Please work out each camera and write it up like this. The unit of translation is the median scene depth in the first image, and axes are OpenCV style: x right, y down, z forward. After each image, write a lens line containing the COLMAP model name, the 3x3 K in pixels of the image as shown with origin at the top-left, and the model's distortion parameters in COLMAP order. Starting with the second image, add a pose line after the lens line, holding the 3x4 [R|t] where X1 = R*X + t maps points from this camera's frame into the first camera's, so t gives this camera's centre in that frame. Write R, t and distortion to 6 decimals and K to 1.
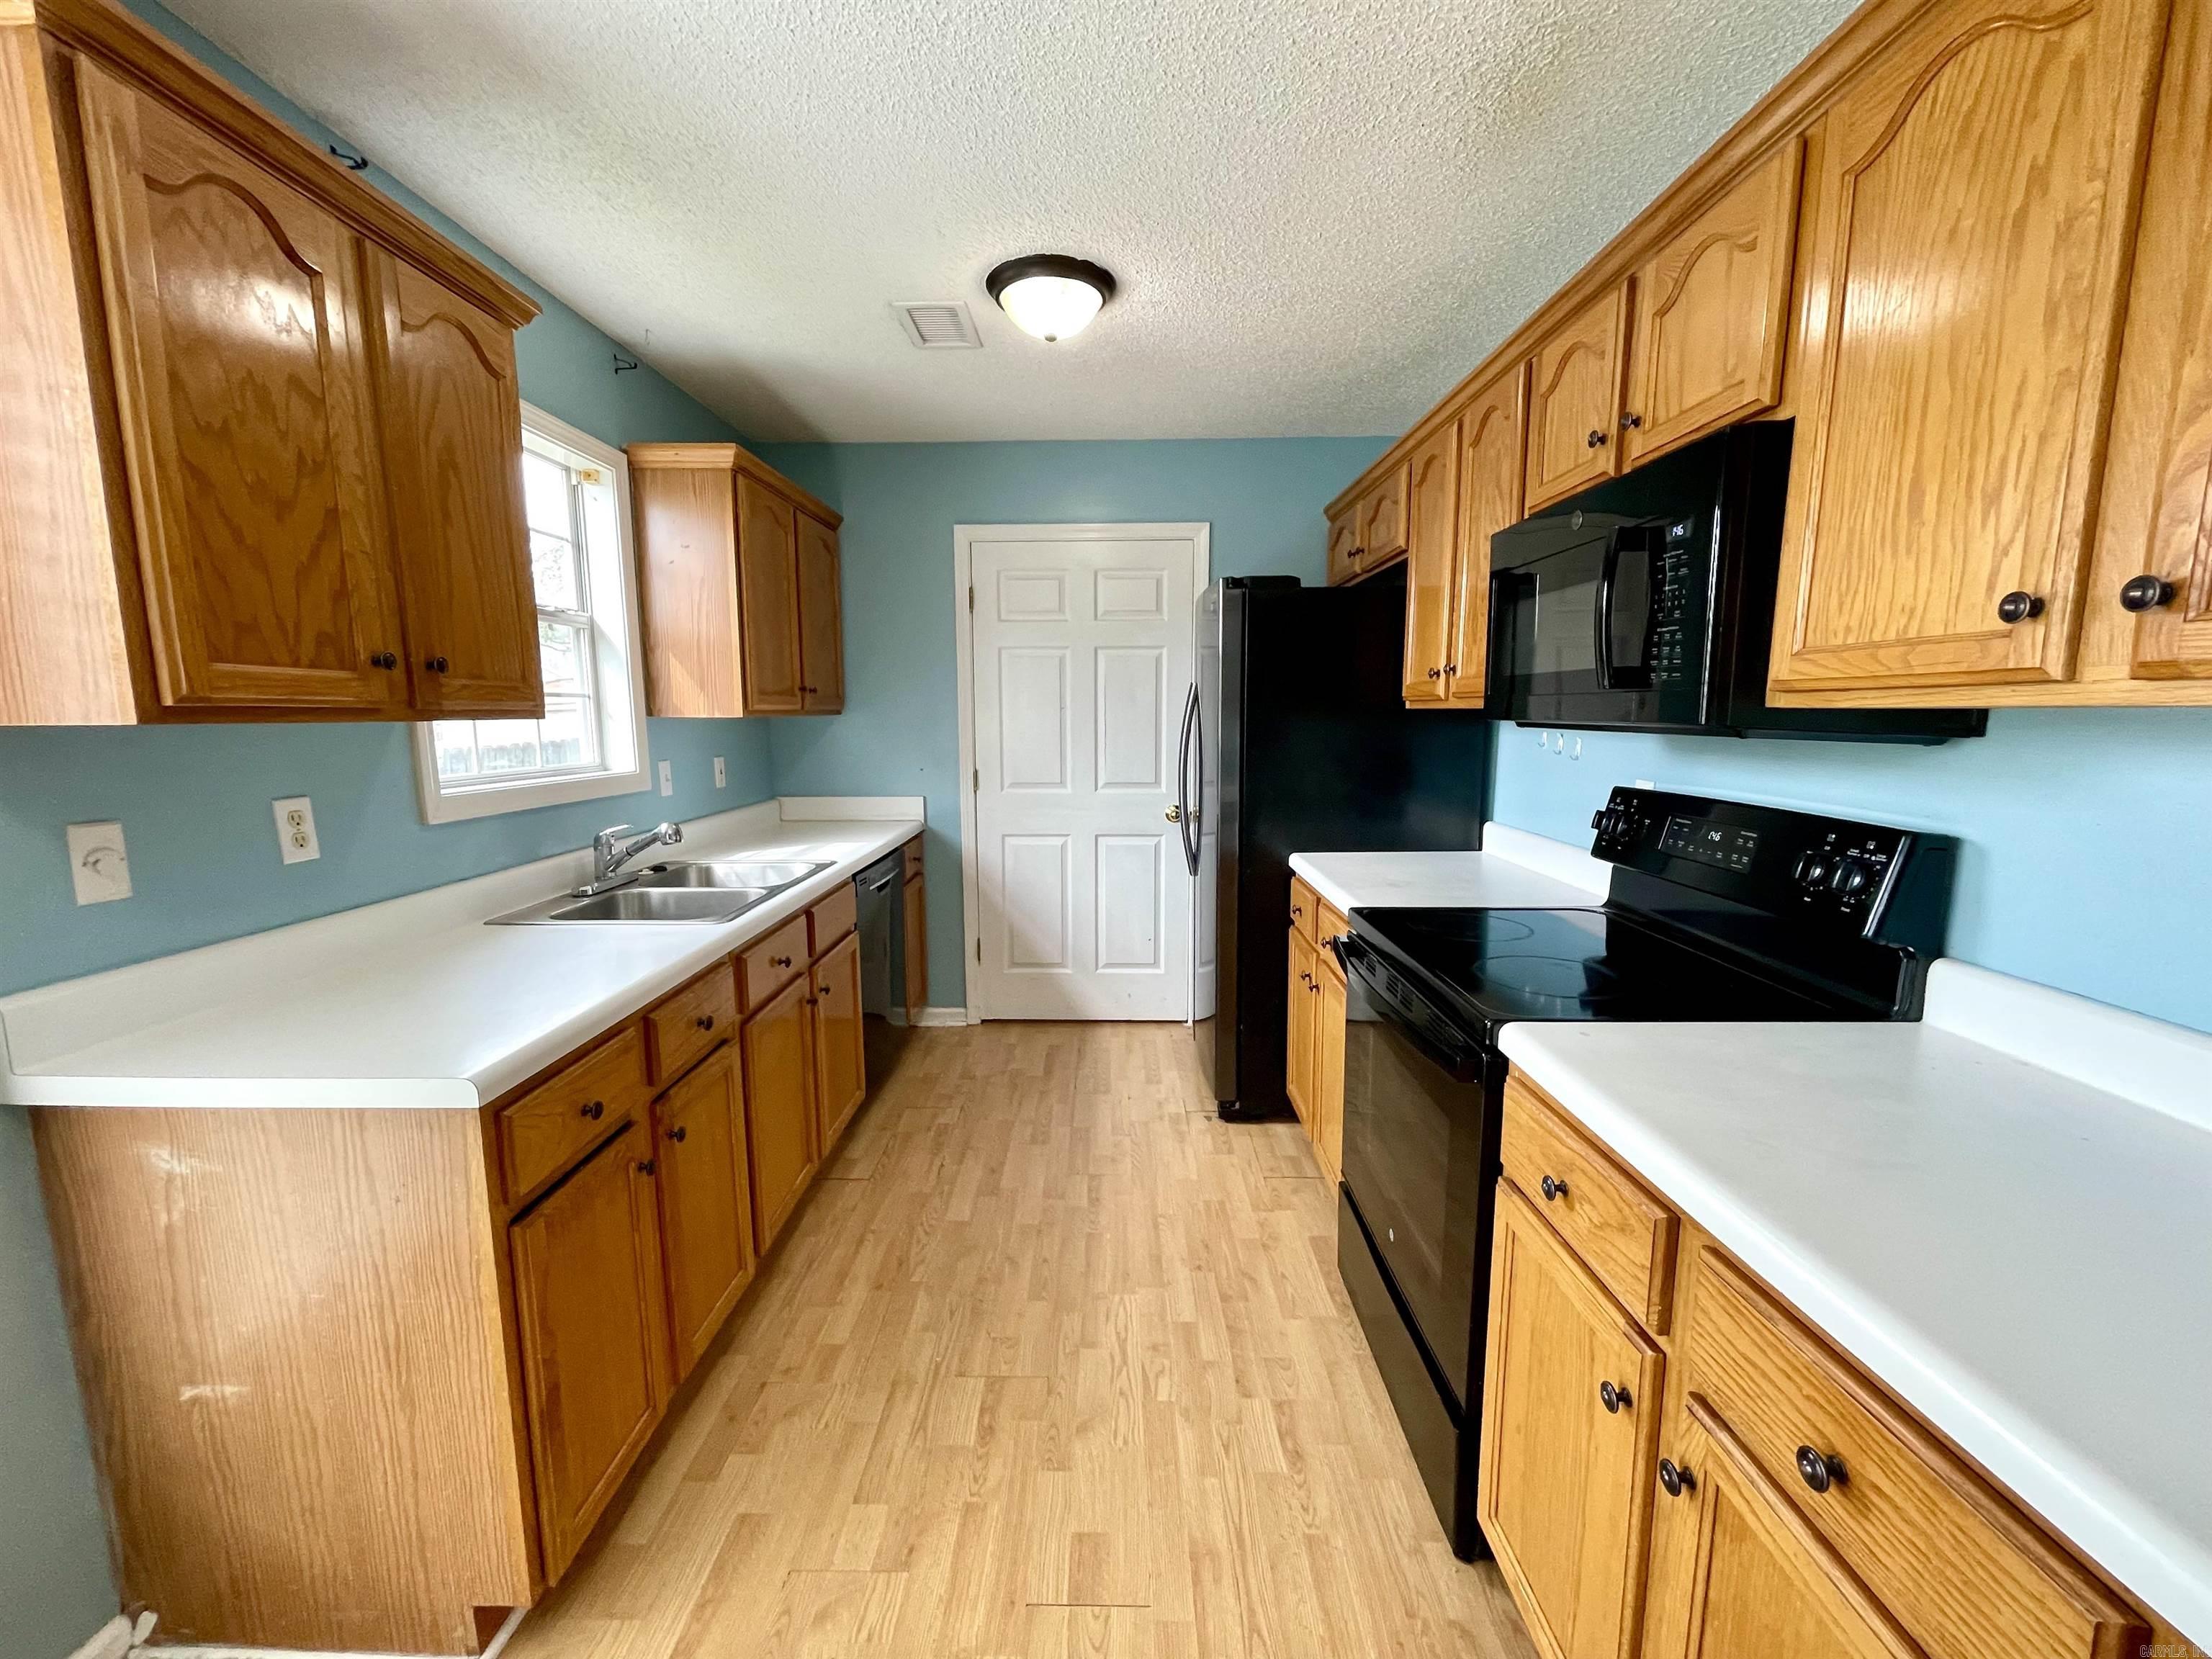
lens RADIAL K [[900.3, 0, 1093.3], [0, 900.3, 824.1], [0, 0, 1]] dist [0.001878, 0.000612]
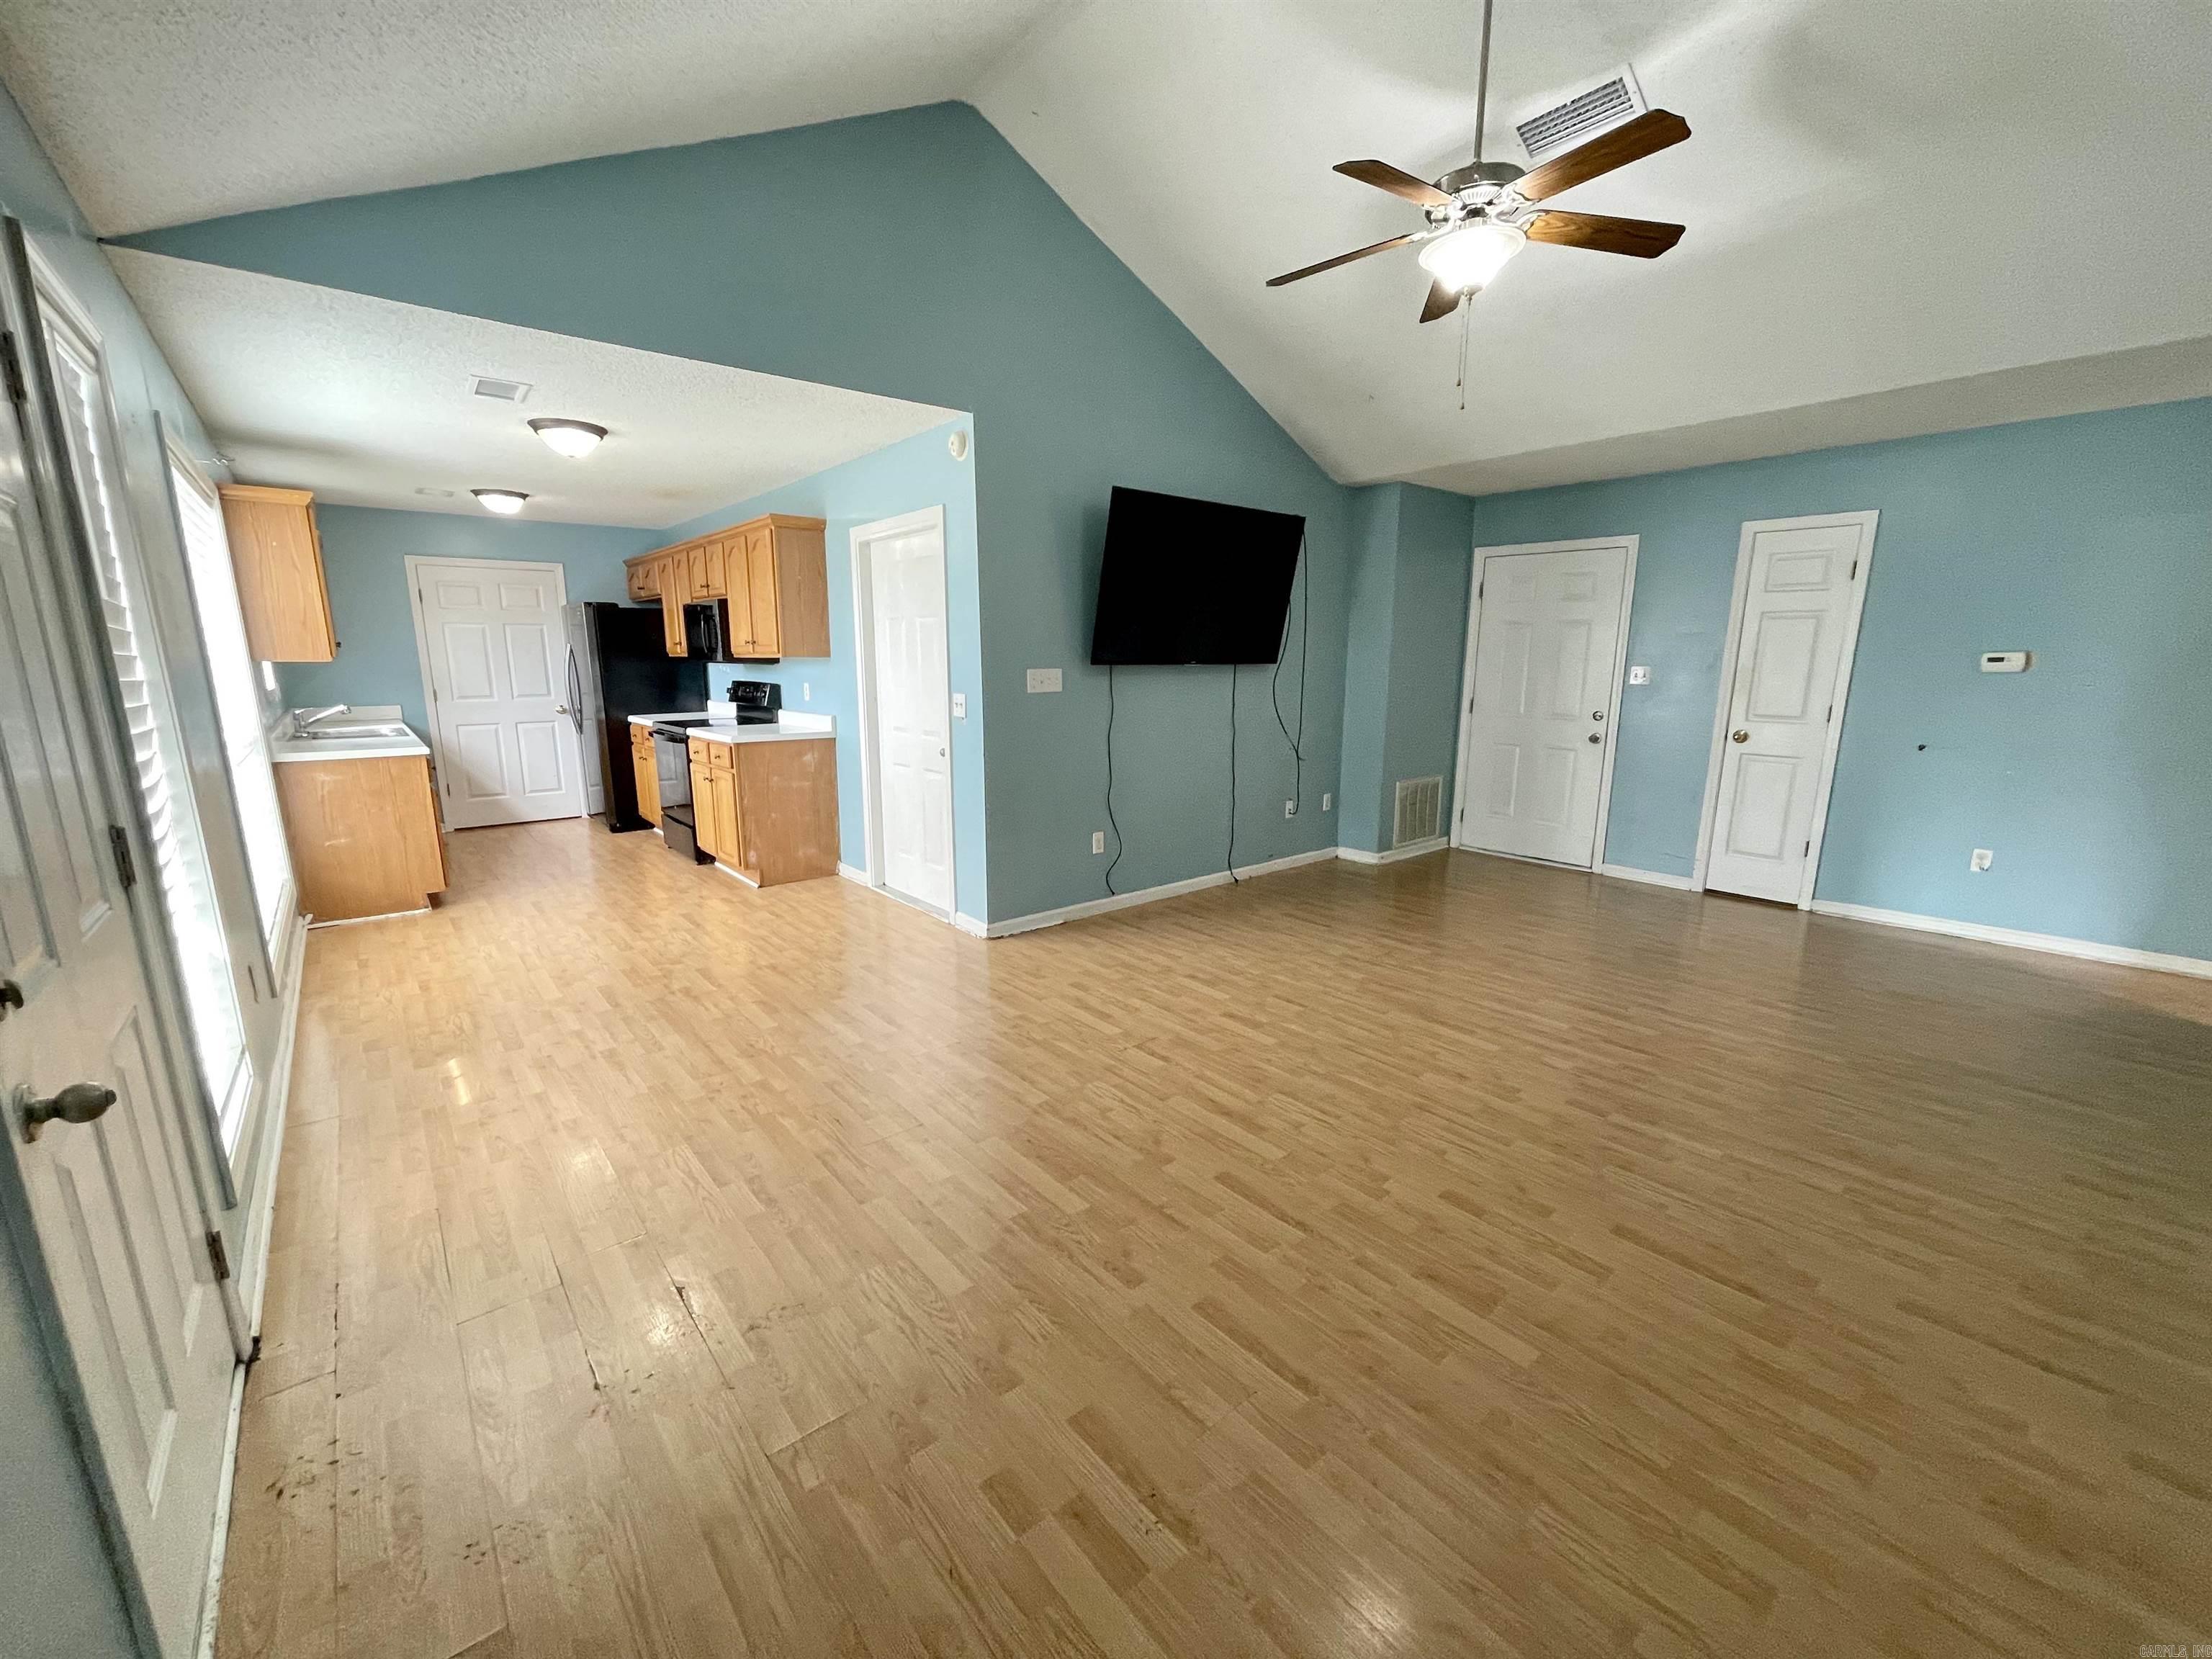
lens RADIAL K [[900.3, 0, 1111.5], [0, 900.3, 843.1], [0, 0, 1]] dist [0.001878, 0.000612]
pose [[0.753668, -0.135839, 0.643065, -0.590633], [0.081009, 0.990148, 0.114214, 0.286835], [-0.652244, -0.033986, 0.757247, -2.456904]]
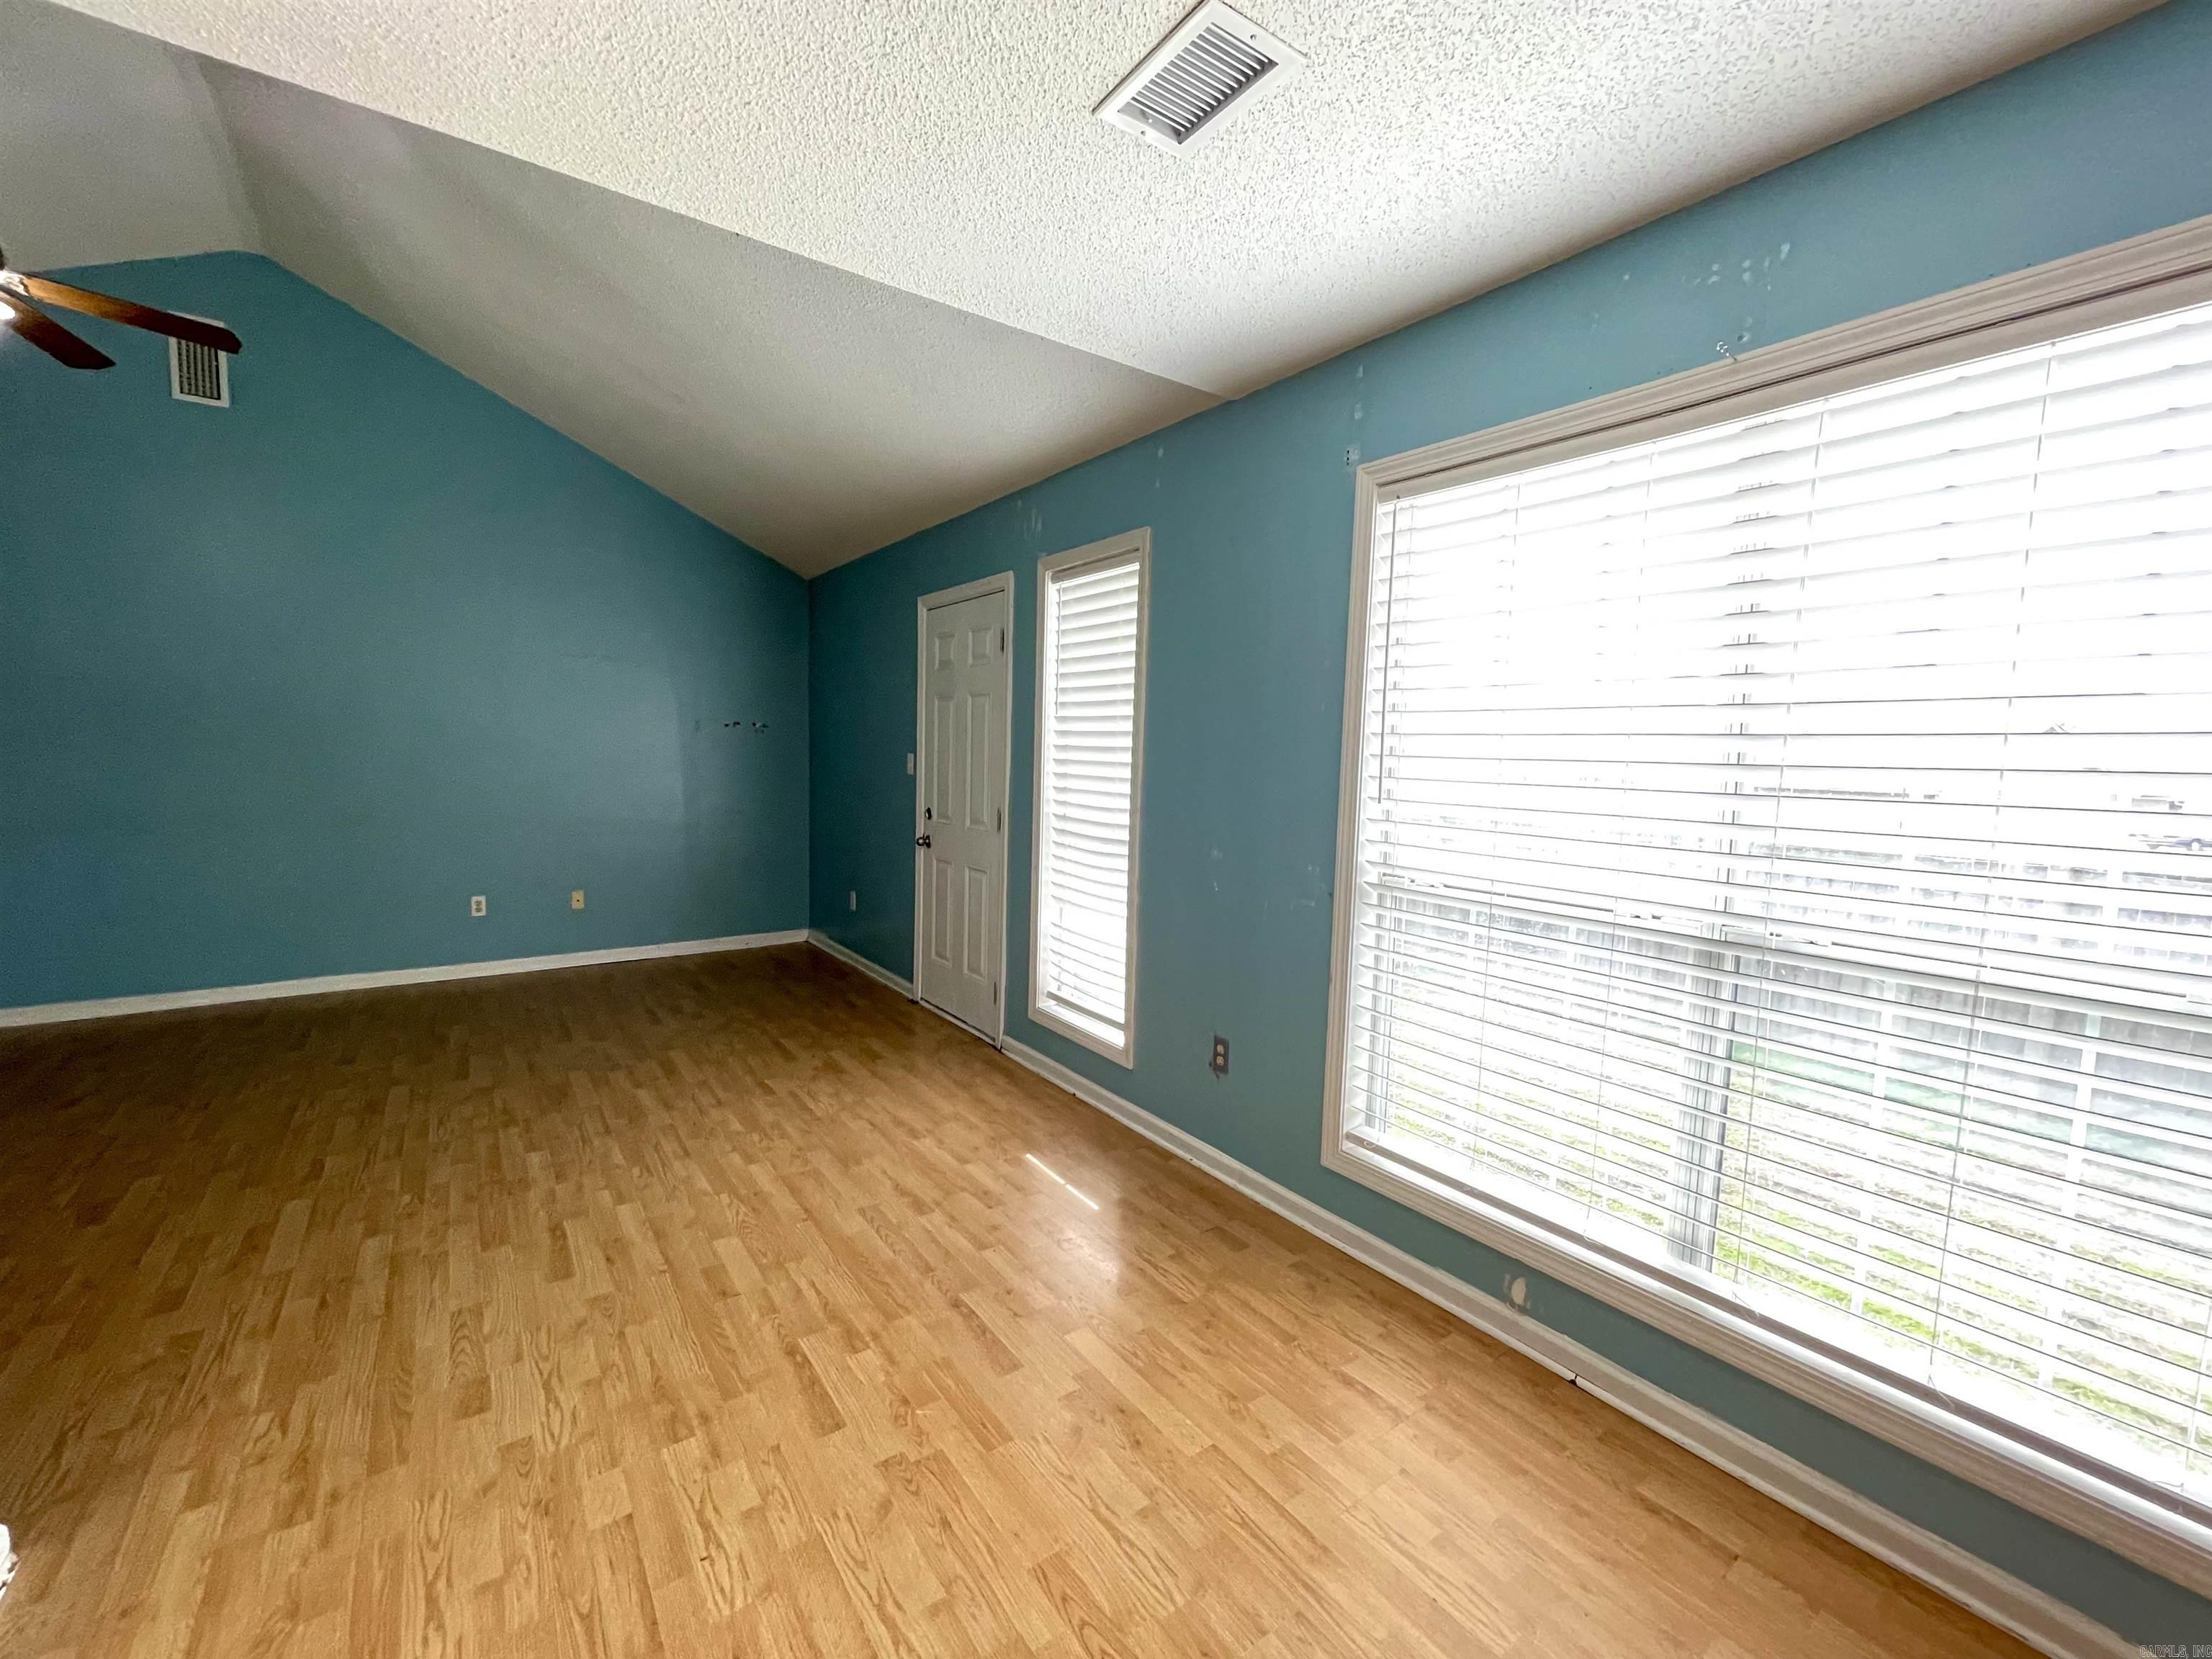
lens RADIAL K [[900.3, 0, 1105.9], [0, 900.3, 842.6], [0, 0, 1]] dist [0.001878, 0.000612]
pose [[-0.798895, 0.048002, -0.599552, 1.719562], [-0.092247, 0.975238, 0.200999, -0.625450], [0.594354, 0.215884, -0.774685, 5.211854]]
